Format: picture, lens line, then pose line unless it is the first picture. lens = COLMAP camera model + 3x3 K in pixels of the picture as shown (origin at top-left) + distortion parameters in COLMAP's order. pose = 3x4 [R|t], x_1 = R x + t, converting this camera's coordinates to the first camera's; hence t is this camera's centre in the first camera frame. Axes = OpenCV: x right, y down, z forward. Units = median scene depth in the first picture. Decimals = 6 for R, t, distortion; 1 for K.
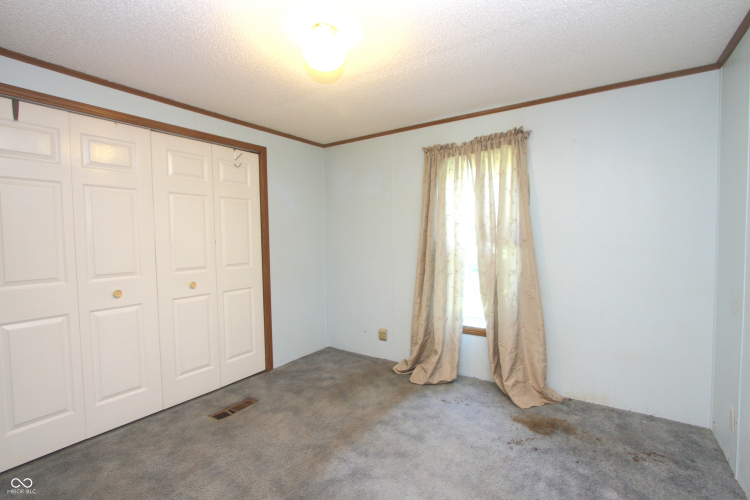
lens RADIAL K [[349.7, 0, 391.0], [0, 349.7, 249.9], [0, 0, 1]] dist [-0.000189, 0.000032]
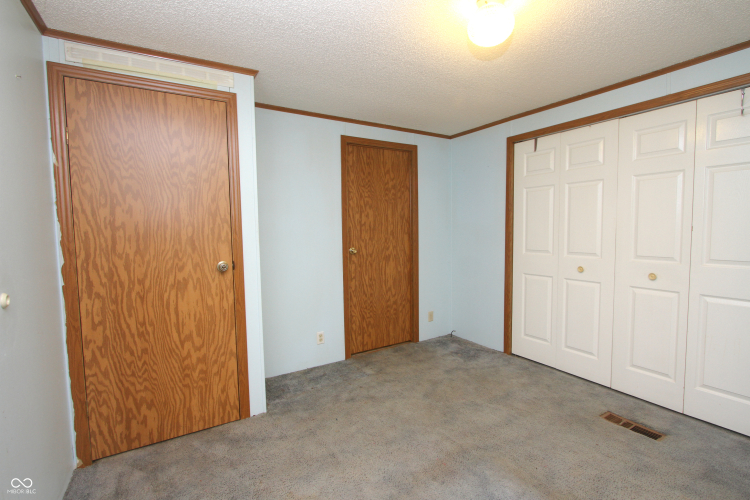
lens RADIAL K [[349.7, 0, 391.0], [0, 349.7, 249.9], [0, 0, 1]] dist [-0.000189, 0.000032]
pose [[-0.396972, 0.075445, -0.914725, 0.556720], [-0.024140, 0.995413, 0.092576, -0.035708], [0.917513, 0.058831, -0.393330, 0.816711]]
